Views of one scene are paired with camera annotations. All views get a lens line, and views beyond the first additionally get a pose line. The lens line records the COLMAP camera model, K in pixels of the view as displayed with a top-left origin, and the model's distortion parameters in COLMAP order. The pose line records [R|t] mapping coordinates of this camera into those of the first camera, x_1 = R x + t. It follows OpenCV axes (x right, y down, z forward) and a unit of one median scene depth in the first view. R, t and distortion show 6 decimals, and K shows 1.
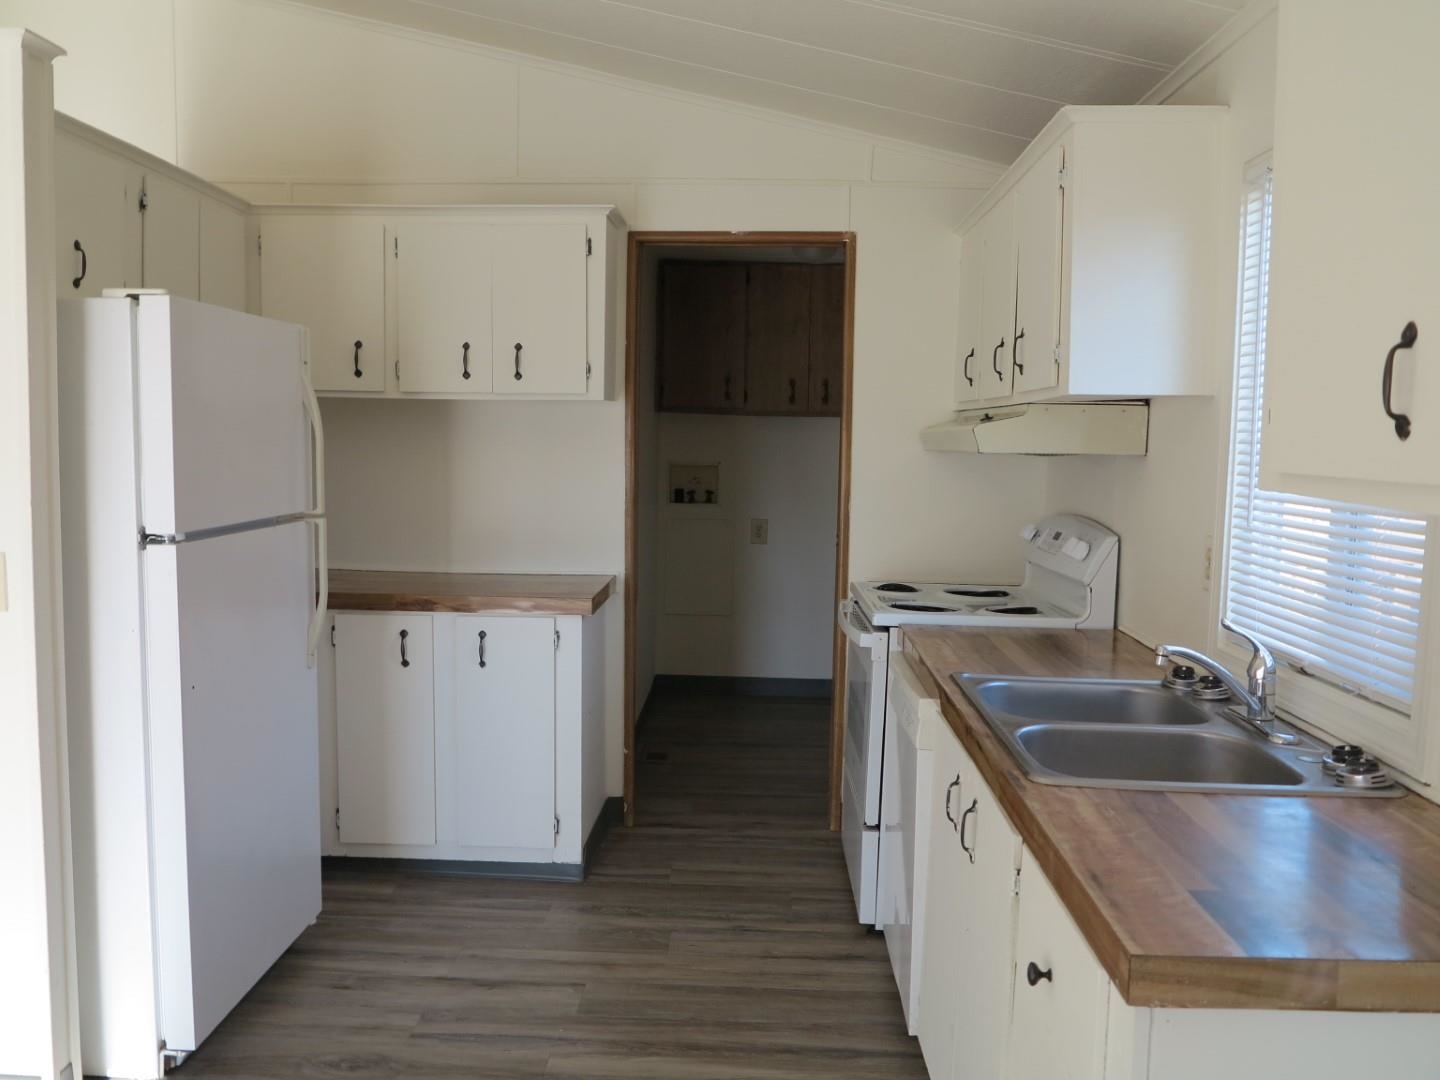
lens RADIAL K [[1184.6, 0, 718.3], [0, 1184.6, 541.3], [0, 0, 1]] dist [-0.058590, 0.006246]
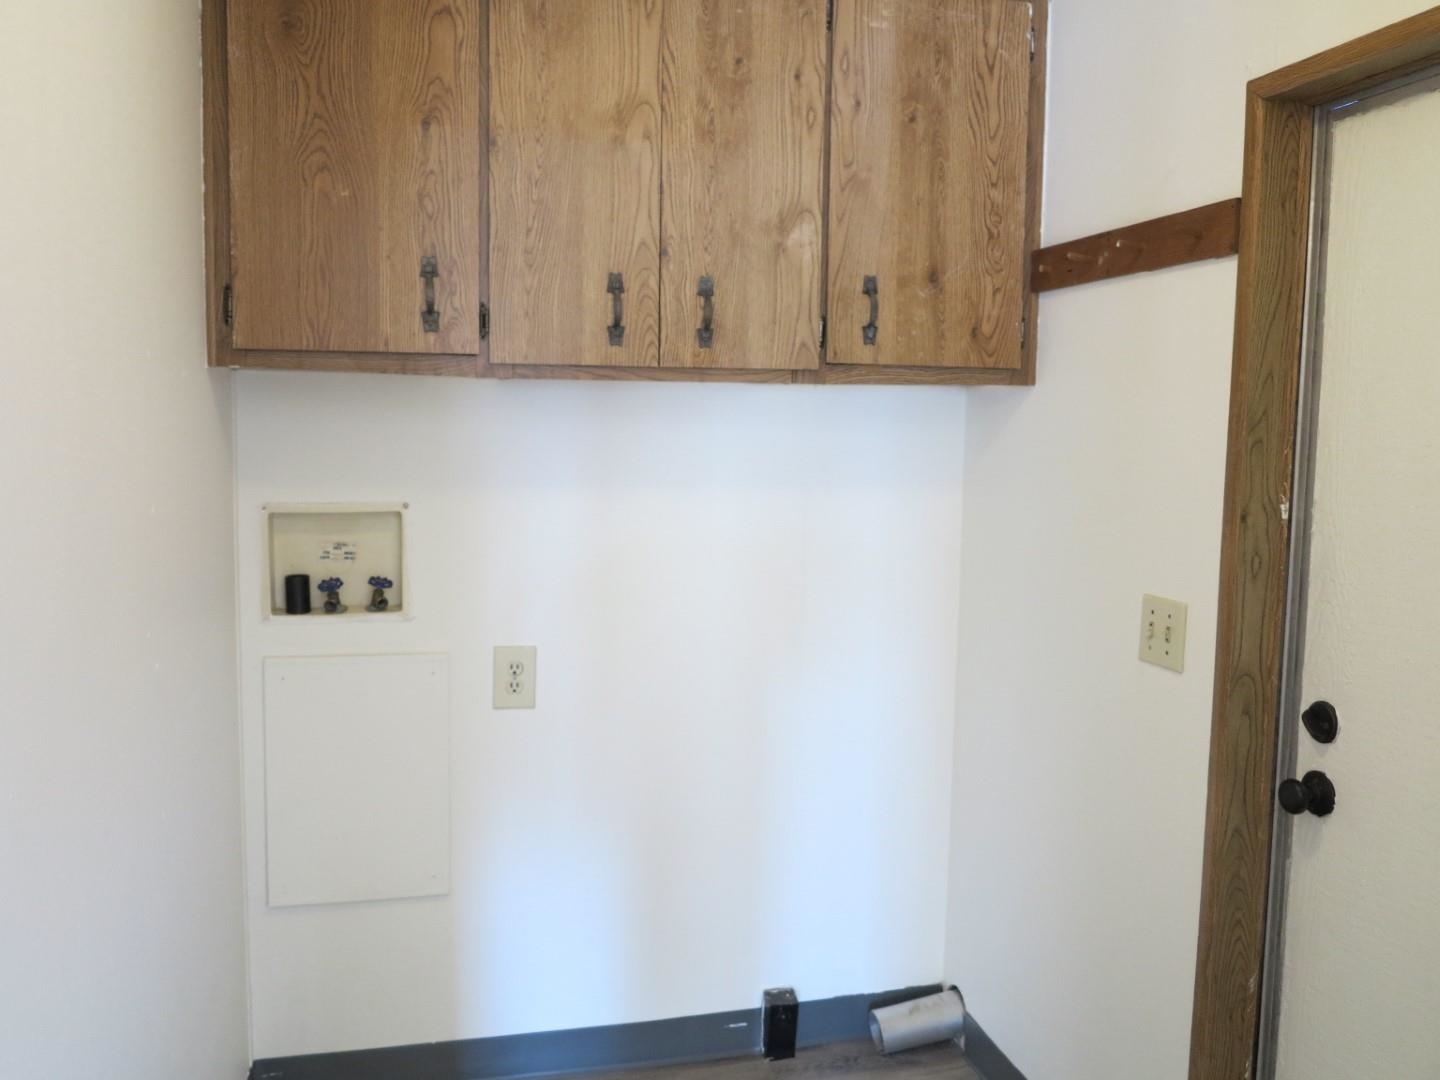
lens RADIAL K [[1184.6, 0, 723.9], [0, 1184.6, 539.8], [0, 0, 1]] dist [-0.058590, 0.006246]
pose [[0.956528, -0.035096, 0.289522, -0.011123], [0.030812, 0.999338, 0.019341, -0.059642], [-0.290009, -0.009580, 0.956976, 0.612513]]
